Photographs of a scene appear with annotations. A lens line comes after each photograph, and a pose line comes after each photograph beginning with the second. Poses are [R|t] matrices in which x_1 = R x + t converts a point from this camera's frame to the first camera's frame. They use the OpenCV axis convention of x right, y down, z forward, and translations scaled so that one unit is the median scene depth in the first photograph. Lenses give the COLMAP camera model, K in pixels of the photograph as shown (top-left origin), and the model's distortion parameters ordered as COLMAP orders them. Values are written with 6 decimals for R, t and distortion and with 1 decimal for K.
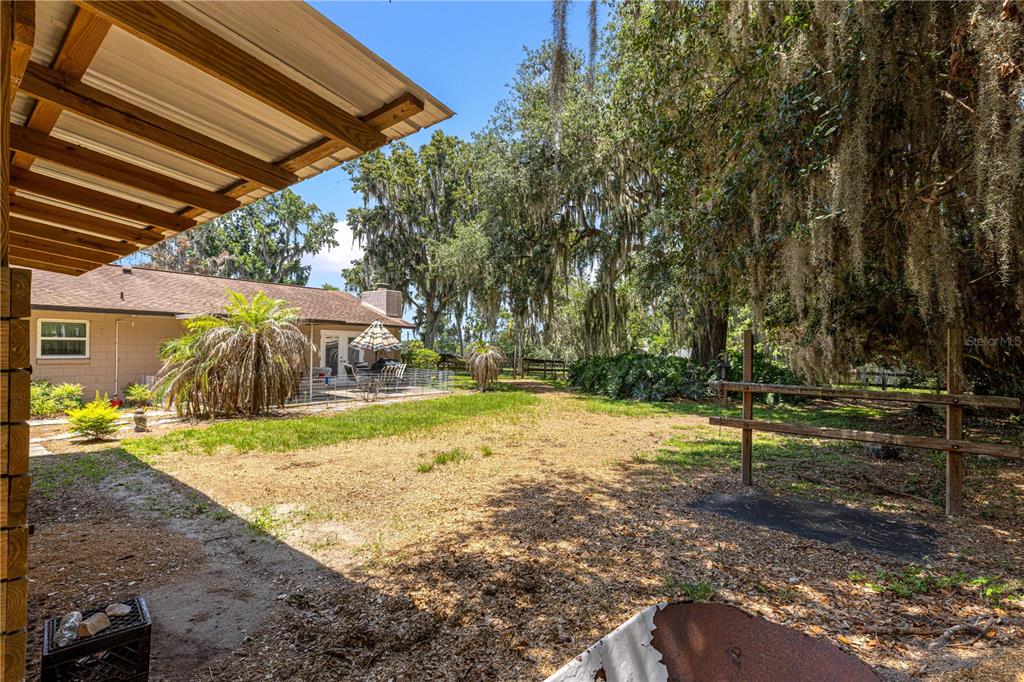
lens RADIAL K [[463.1, 0, 515.3], [0, 463.1, 344.8], [0, 0, 1]] dist [0.003118, -0.000017]
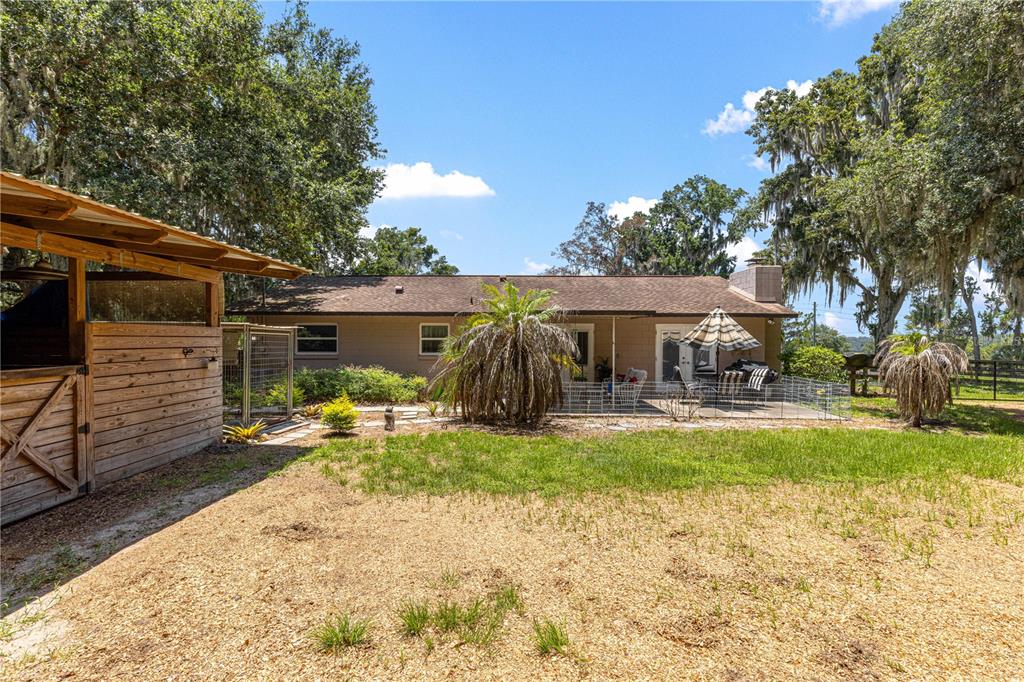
lens RADIAL K [[463.1, 0, 512.4], [0, 463.1, 341.6], [0, 0, 1]] dist [0.003118, -0.000017]
pose [[0.604017, -0.008659, -0.796924, 0.036420], [0.007633, 0.999958, -0.005080, 0.000515], [0.796935, -0.003014, 0.604058, 0.135800]]
